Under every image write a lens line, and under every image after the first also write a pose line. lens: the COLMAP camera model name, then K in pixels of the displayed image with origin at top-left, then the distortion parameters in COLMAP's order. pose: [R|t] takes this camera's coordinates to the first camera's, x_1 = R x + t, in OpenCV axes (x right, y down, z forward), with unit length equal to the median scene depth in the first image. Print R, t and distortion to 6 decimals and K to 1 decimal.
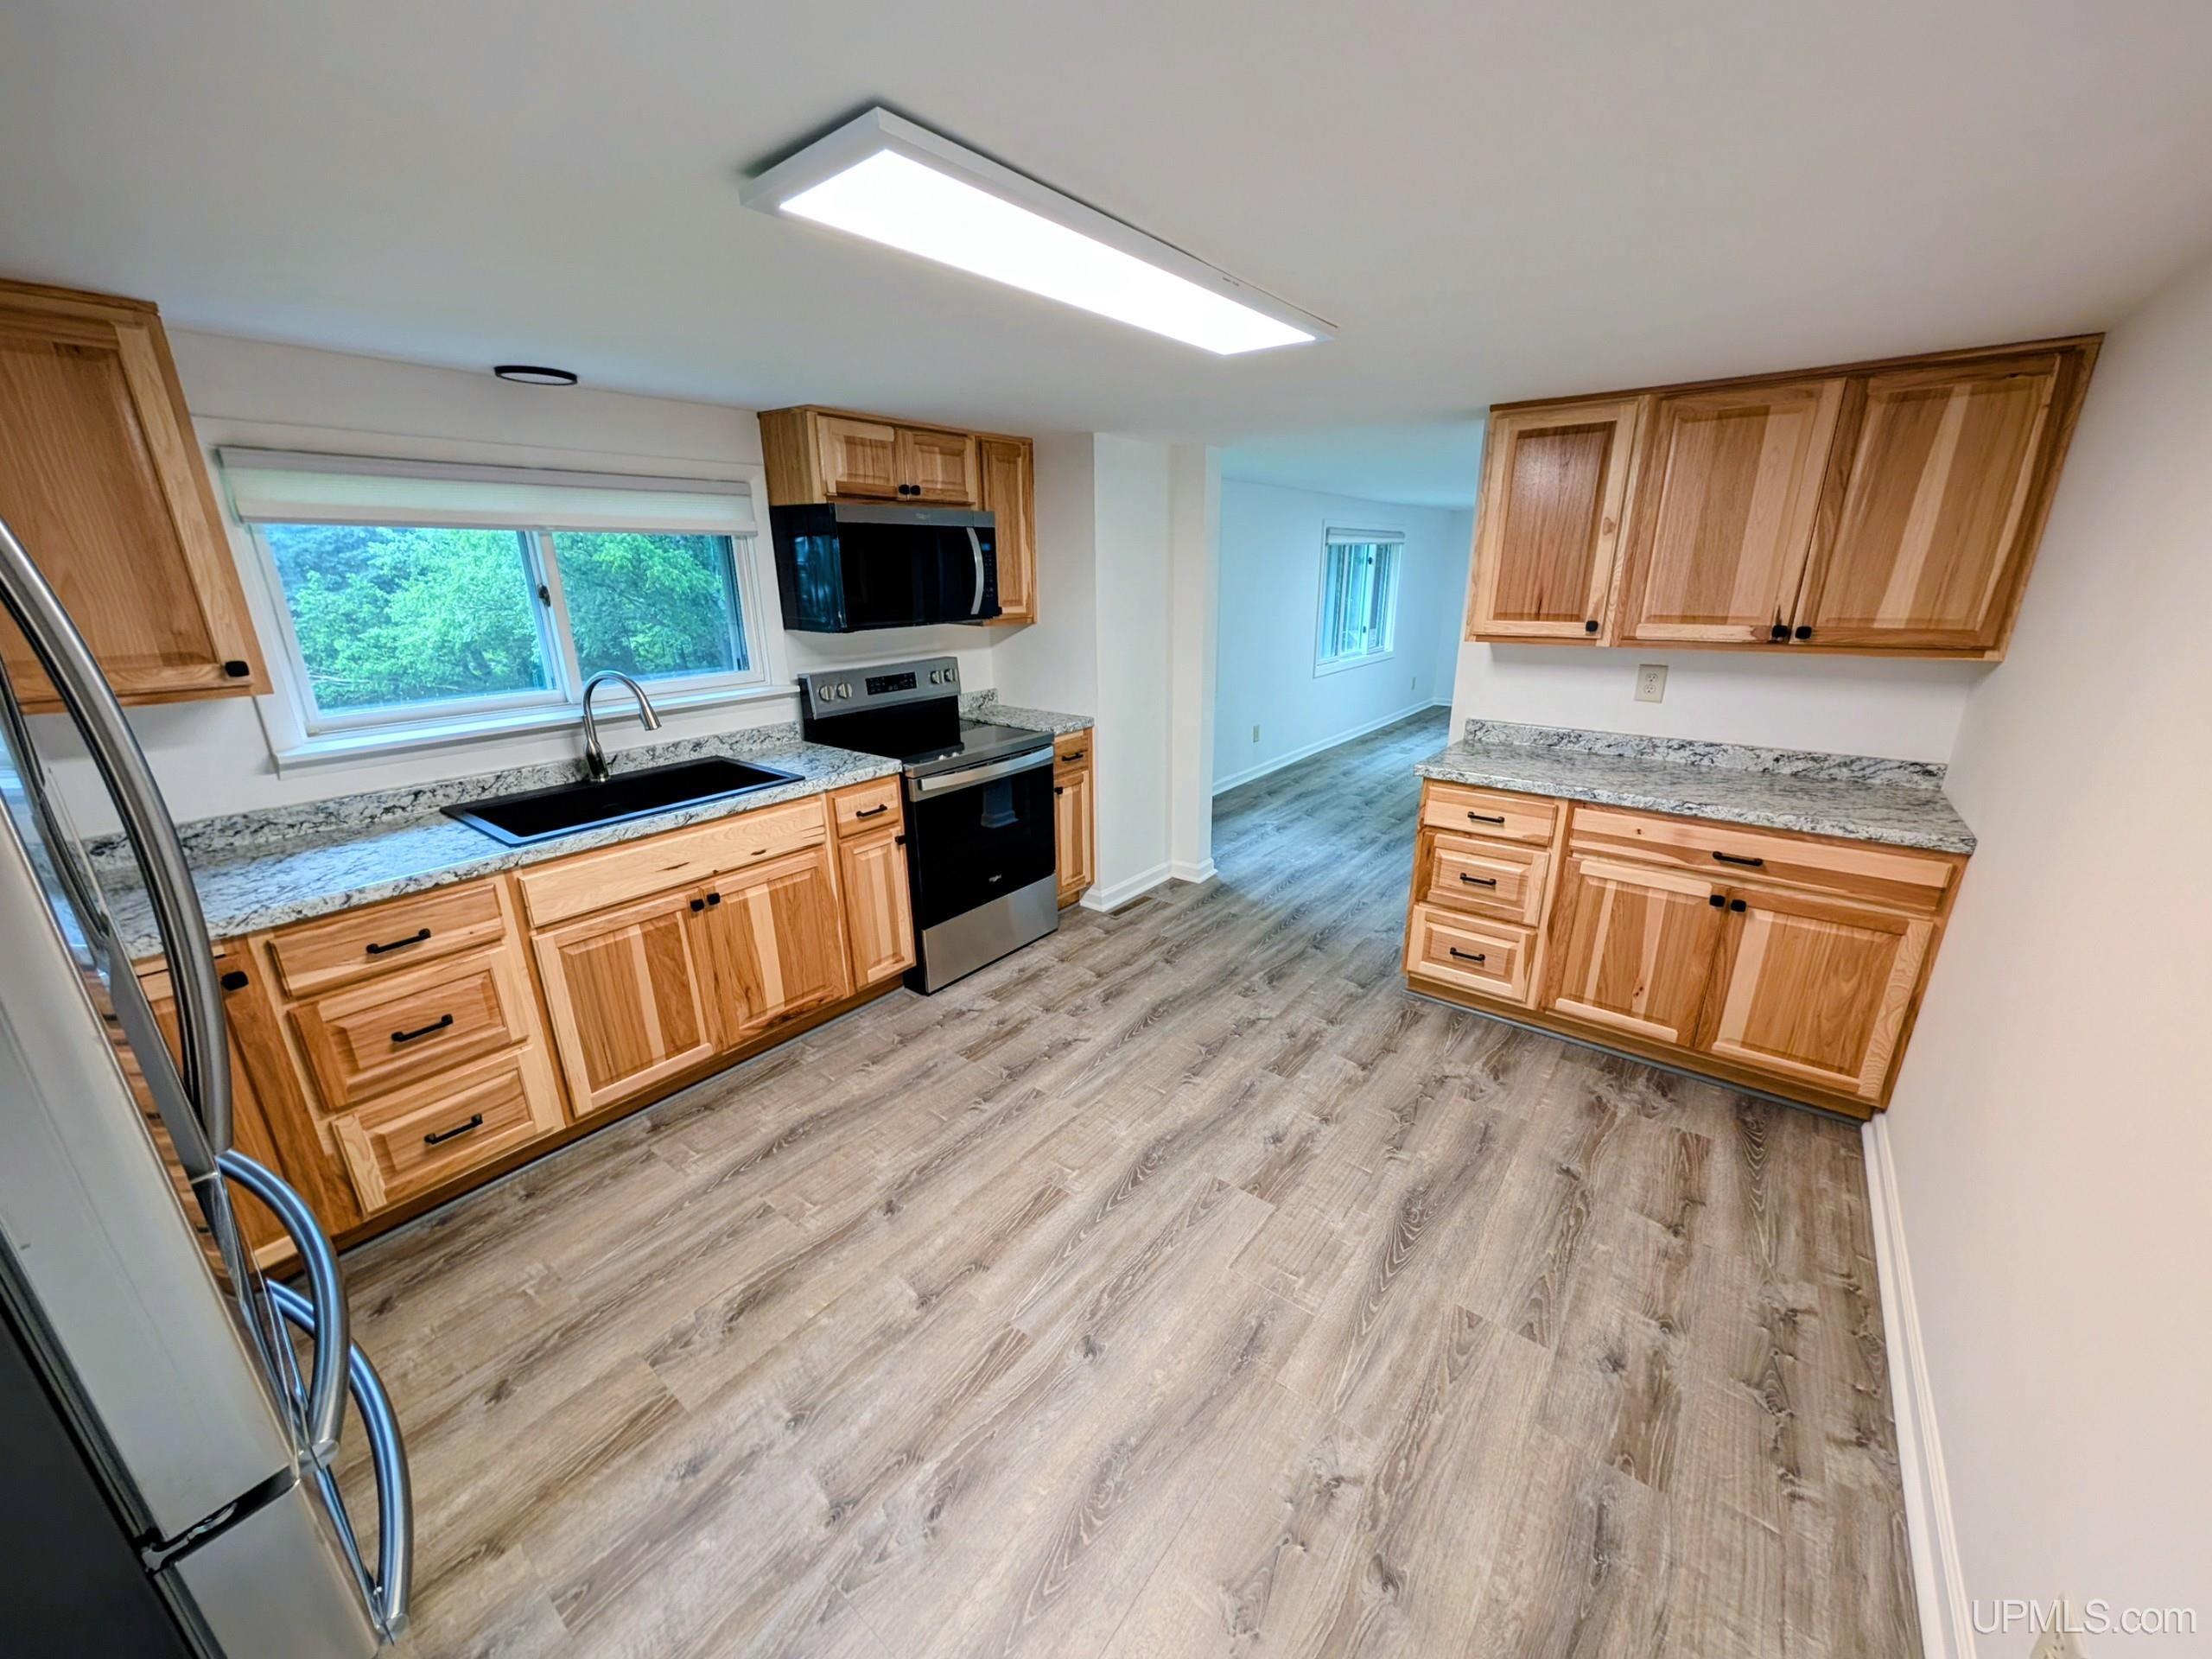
lens RADIAL K [[811.3, 0, 1106.0], [0, 811.3, 829.5], [0, 0, 1]] dist [-0.000321, 0.000046]
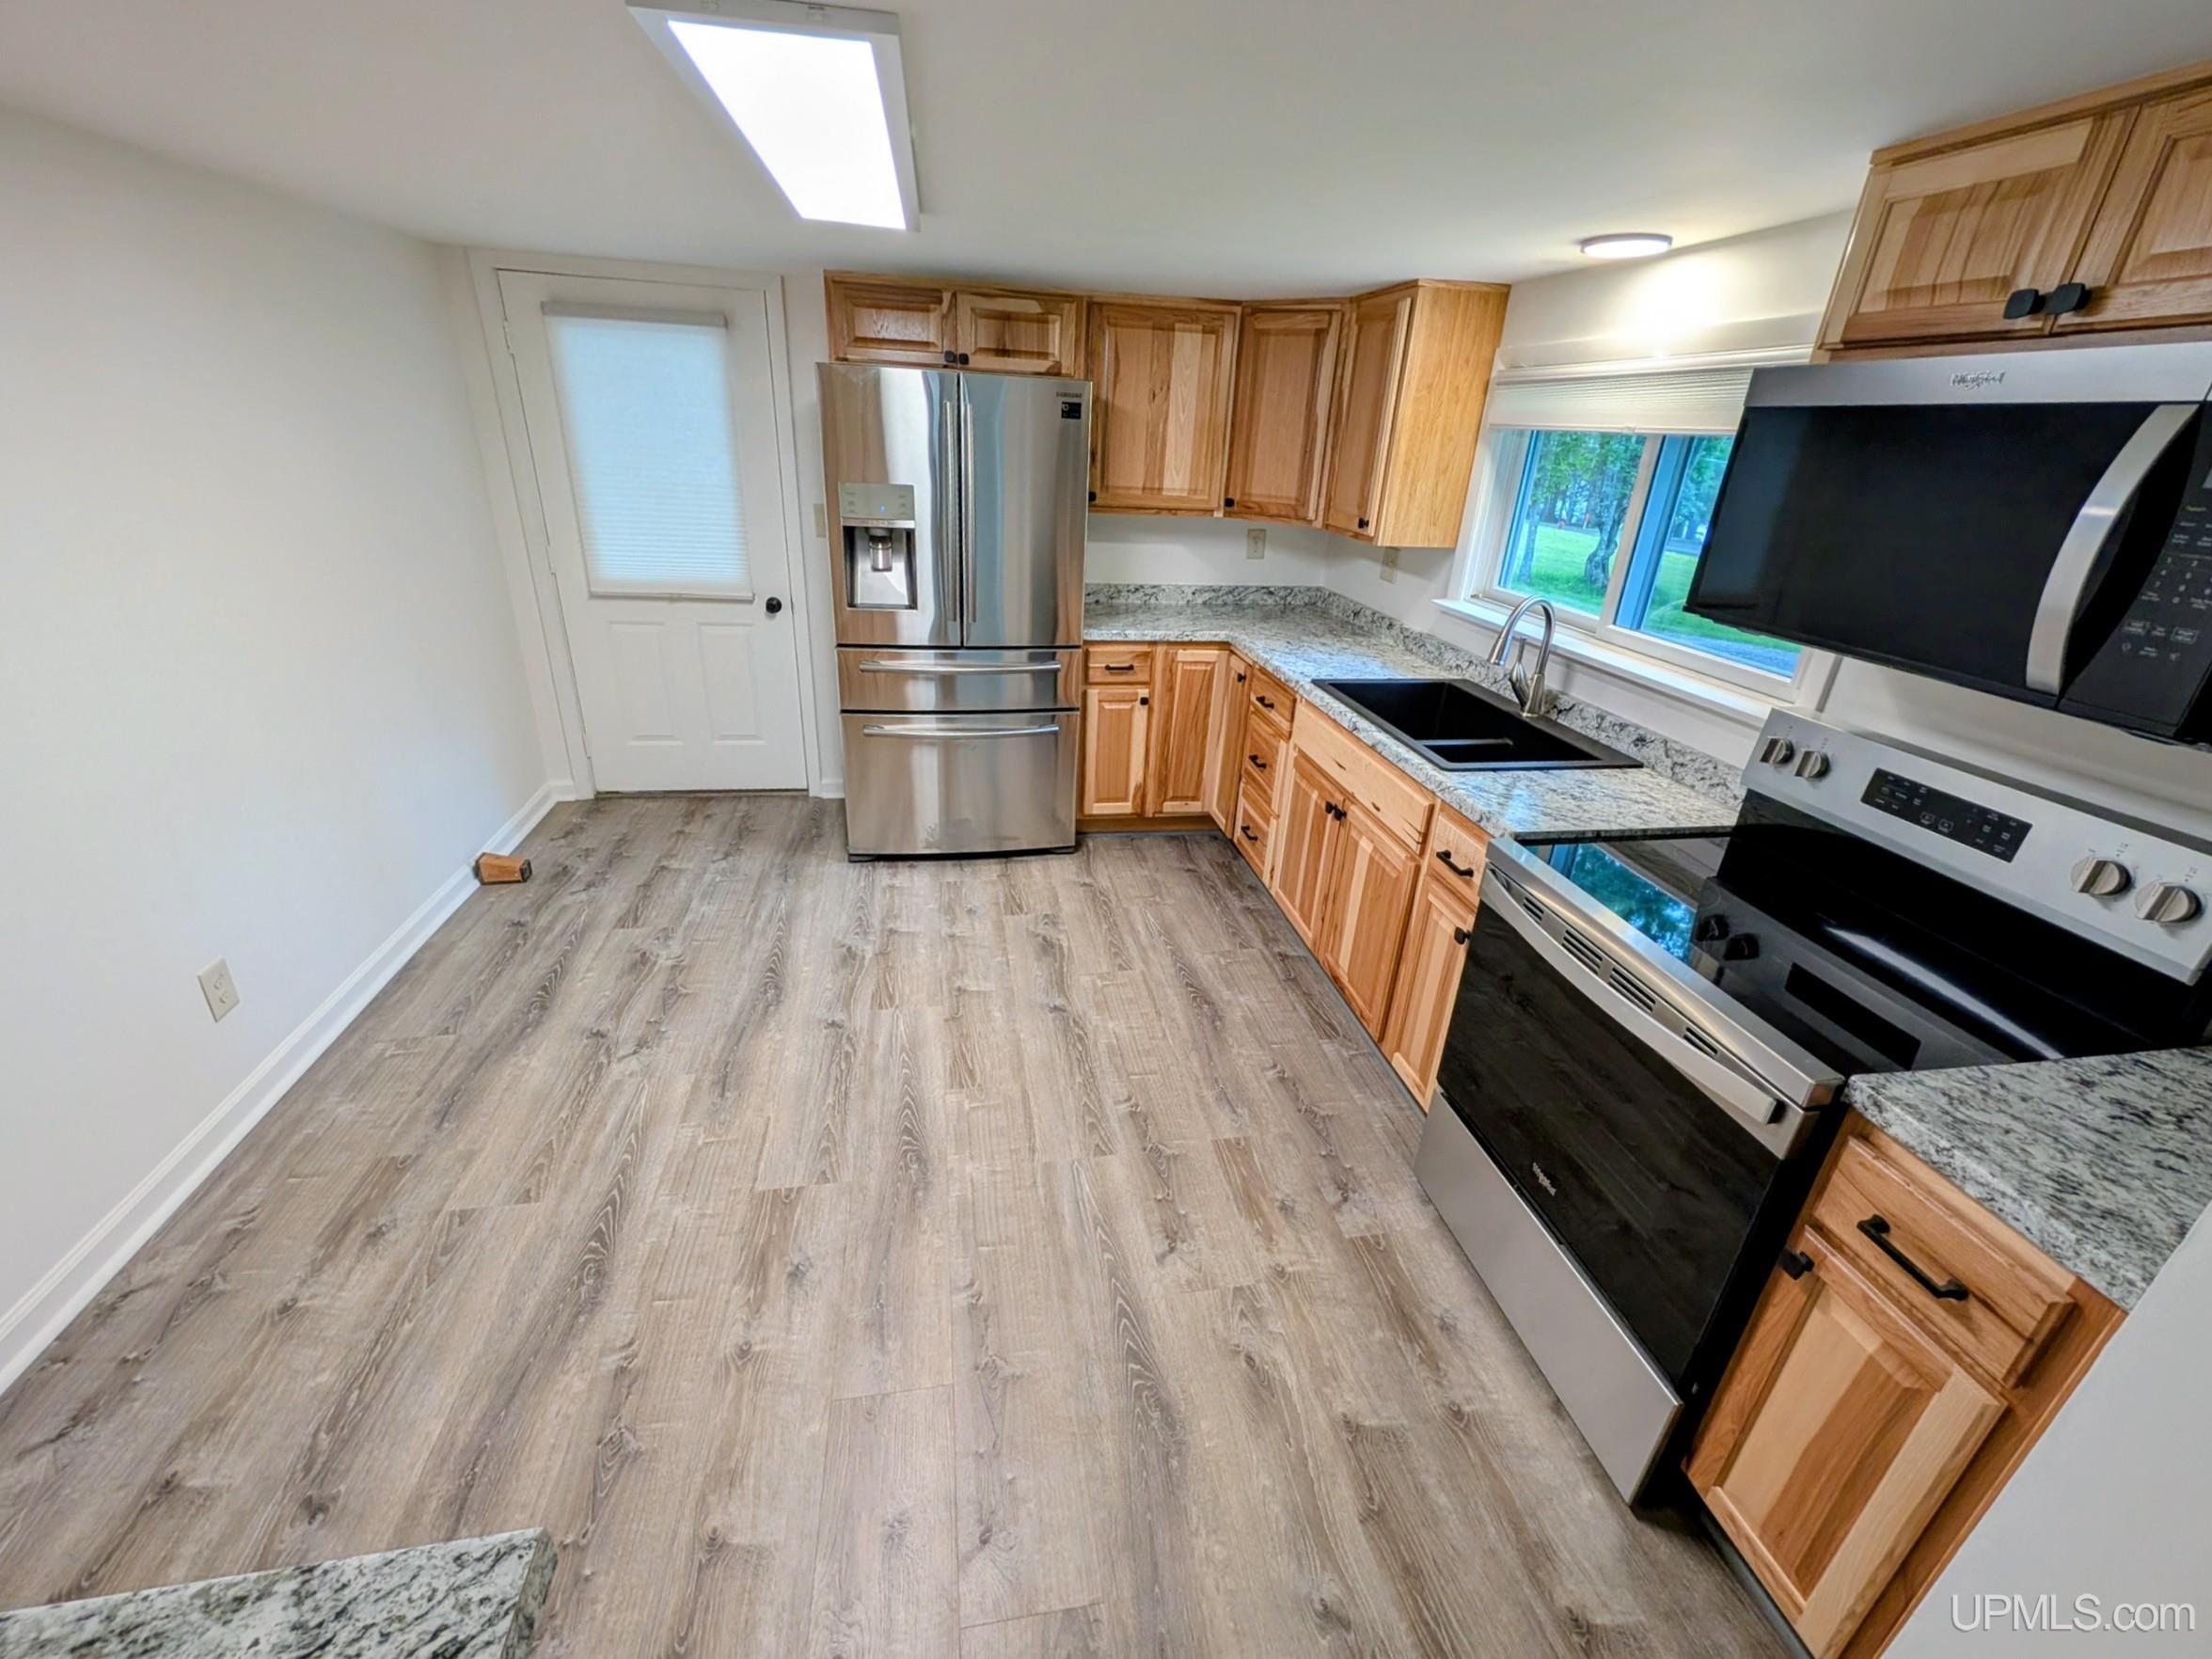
lens RADIAL K [[894.6, 0, 1106.0], [0, 894.6, 829.5], [0, 0, 1]] dist [0.000634, 0.000048]
pose [[-0.657492, 0.290416, -0.695243, 0.488093], [-0.273773, 0.767581, 0.579541, -0.480897], [0.701963, 0.571382, -0.425171, 1.361289]]
